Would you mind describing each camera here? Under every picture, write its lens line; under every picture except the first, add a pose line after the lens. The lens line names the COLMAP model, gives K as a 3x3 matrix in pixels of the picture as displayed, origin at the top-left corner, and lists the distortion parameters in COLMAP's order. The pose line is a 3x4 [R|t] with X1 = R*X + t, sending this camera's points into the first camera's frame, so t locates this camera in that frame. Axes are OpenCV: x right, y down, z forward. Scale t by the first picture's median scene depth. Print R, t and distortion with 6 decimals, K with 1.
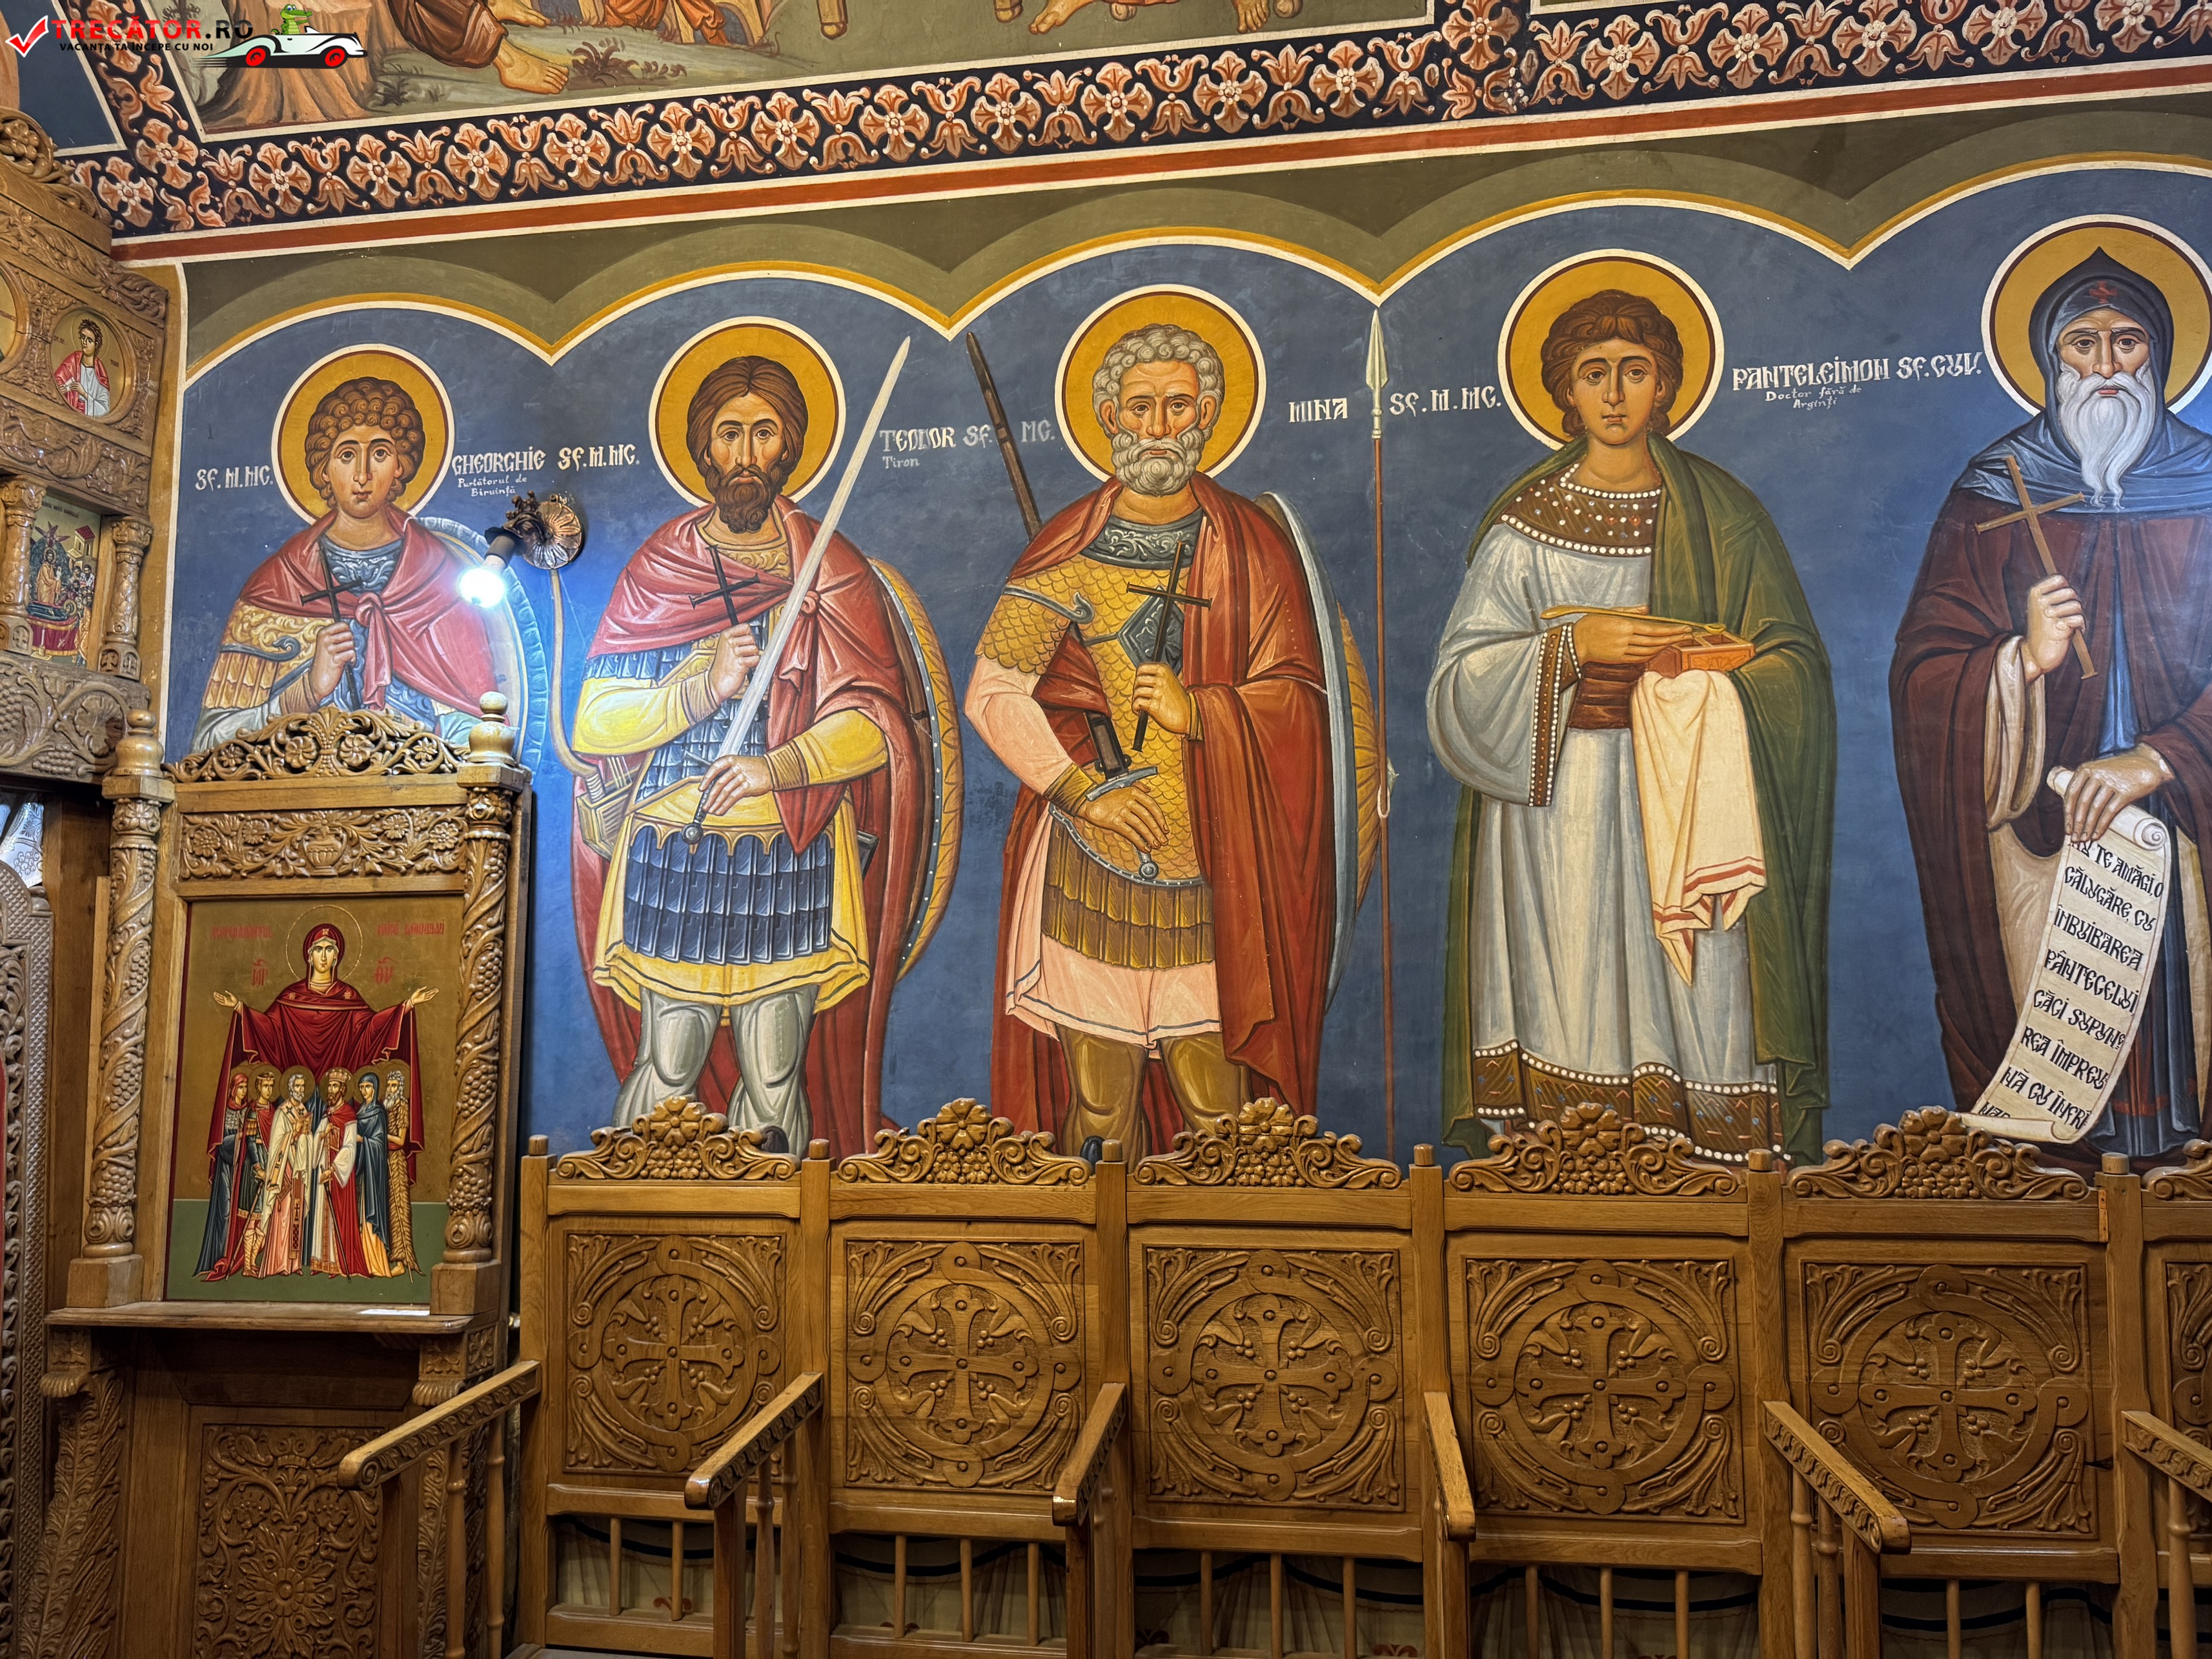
lens RADIAL K [[1587.2, 0, 1105.4], [0, 1587.2, 836.1], [0, 0, 1]] dist [0.007035, -0.010084]
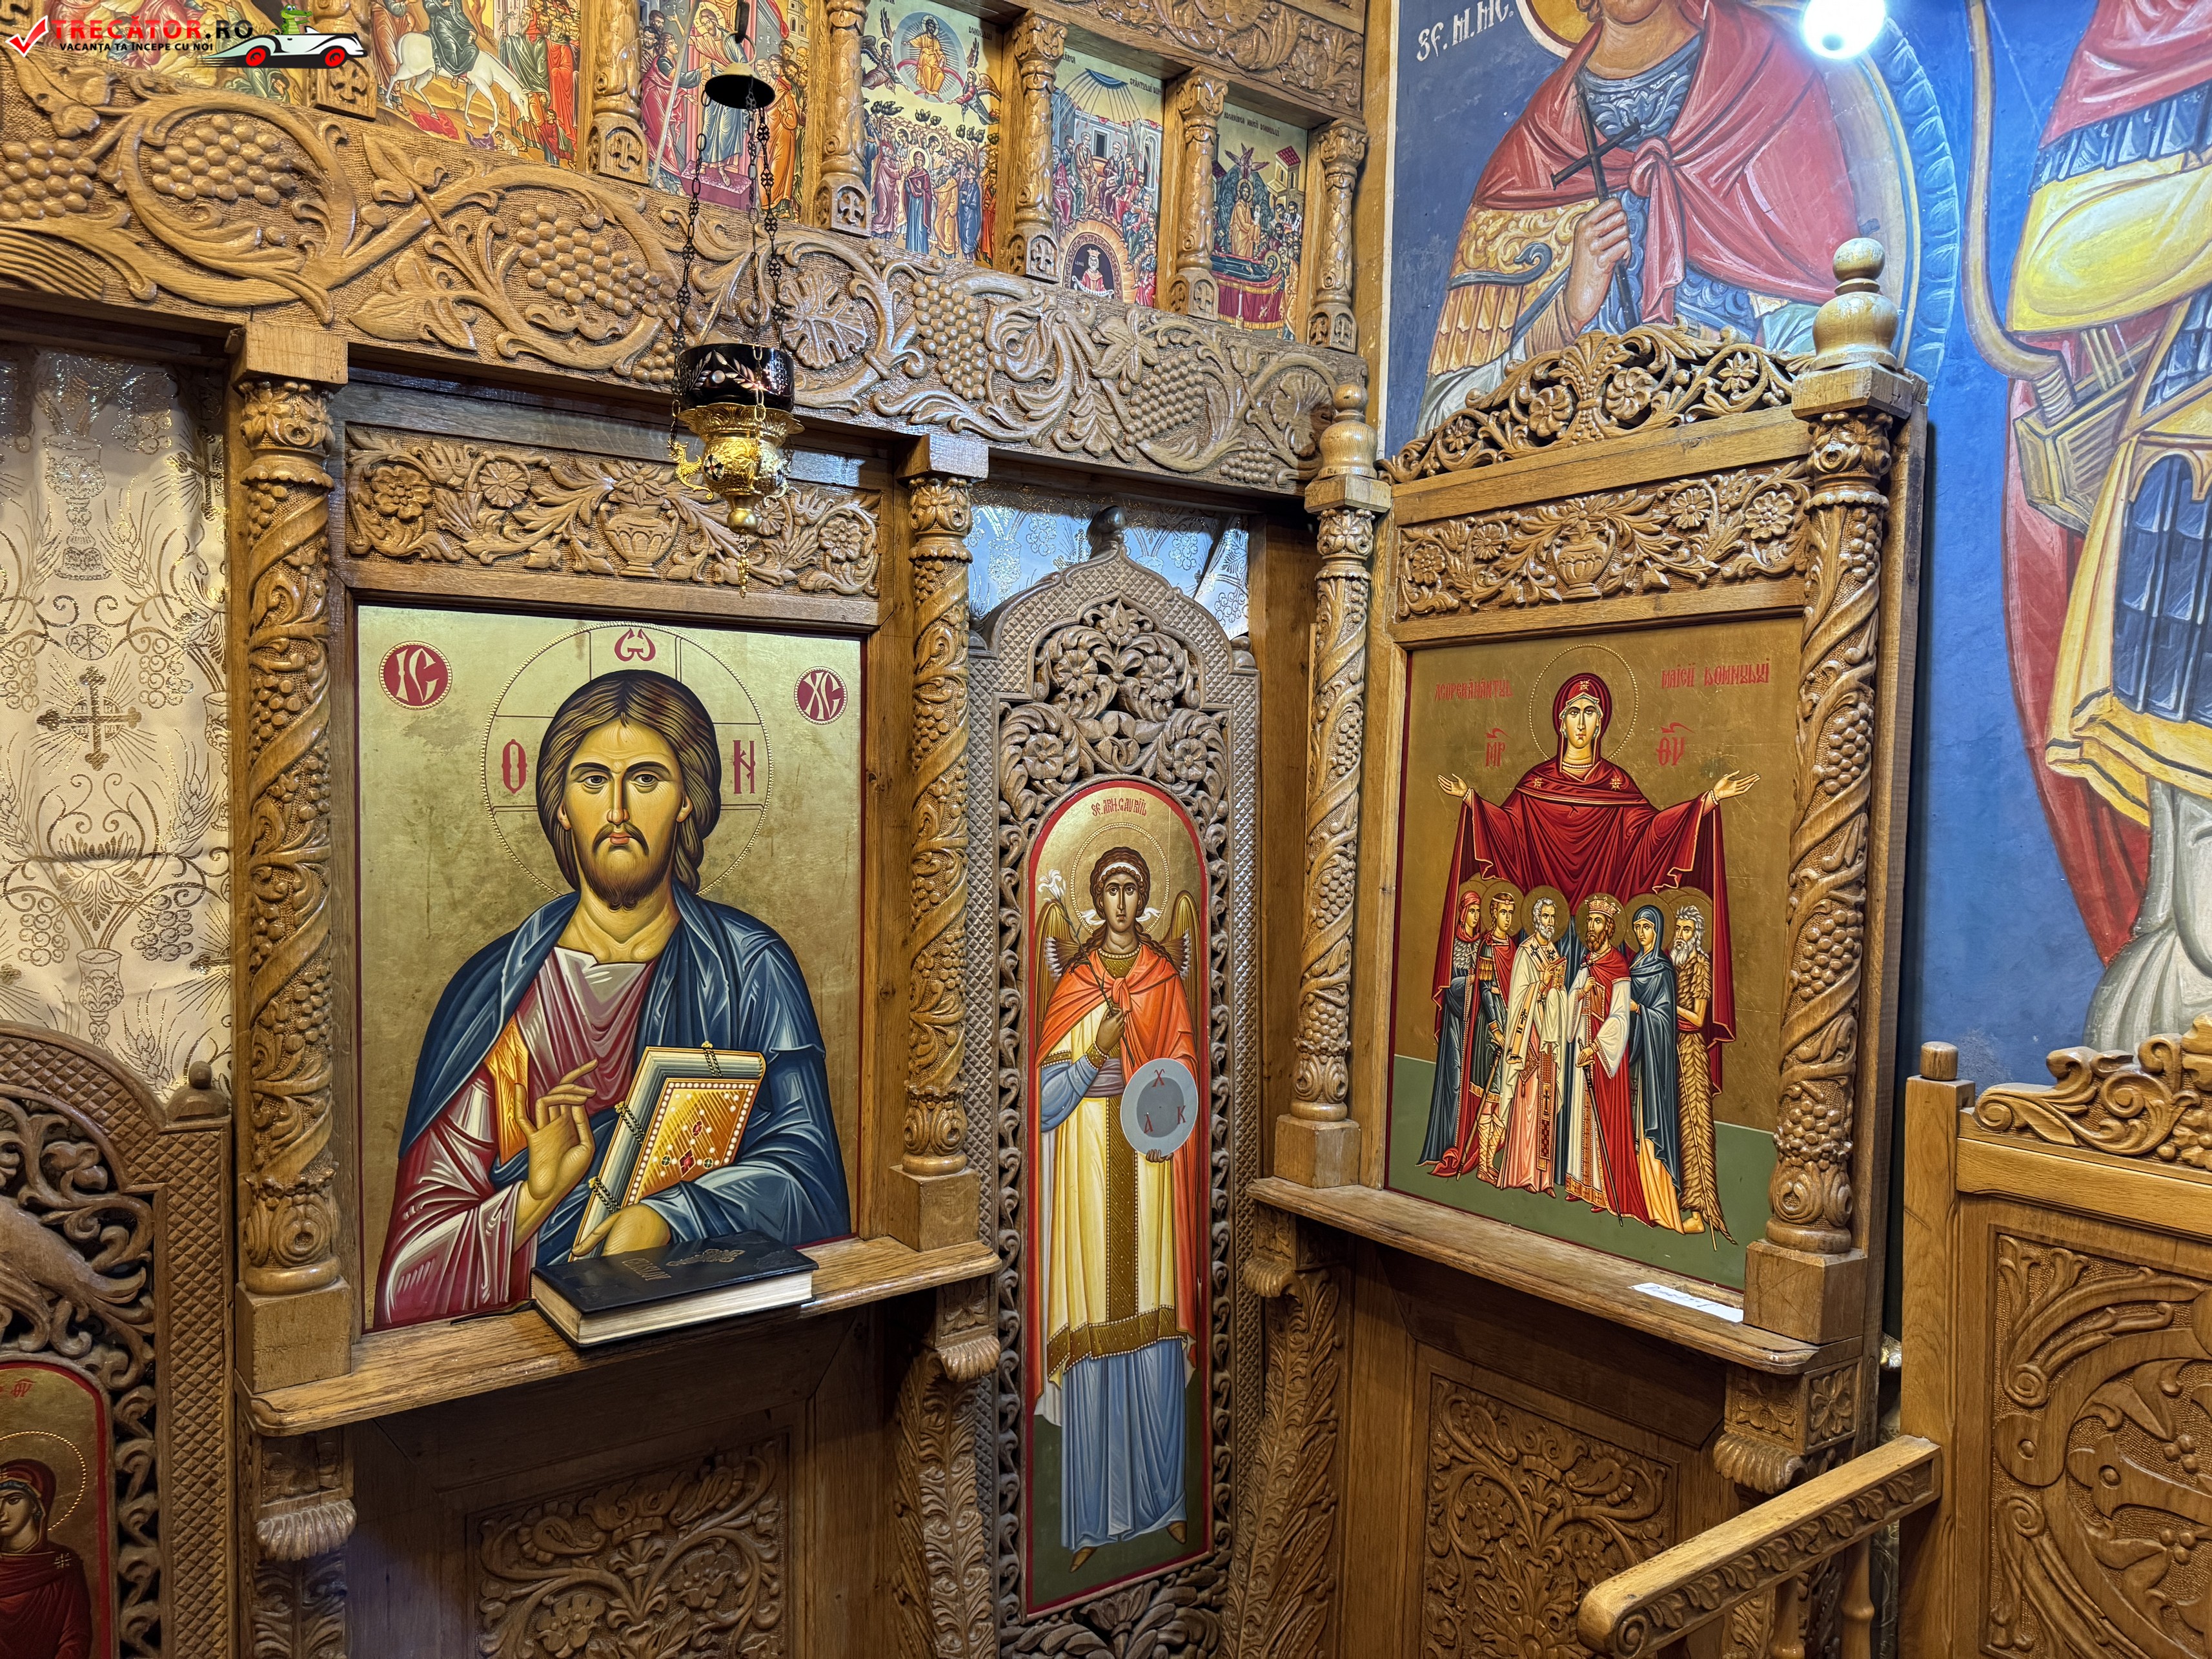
lens RADIAL K [[1532.2, 0, 1117.4], [0, 1532.2, 829.2], [0, 0, 1]] dist [0.117952, -0.228202]
pose [[0.702691, 0.042944, -0.710198, -0.176578], [0.039039, 0.994346, 0.098752, 0.050066], [0.710423, -0.097117, 0.697042, 0.426355]]
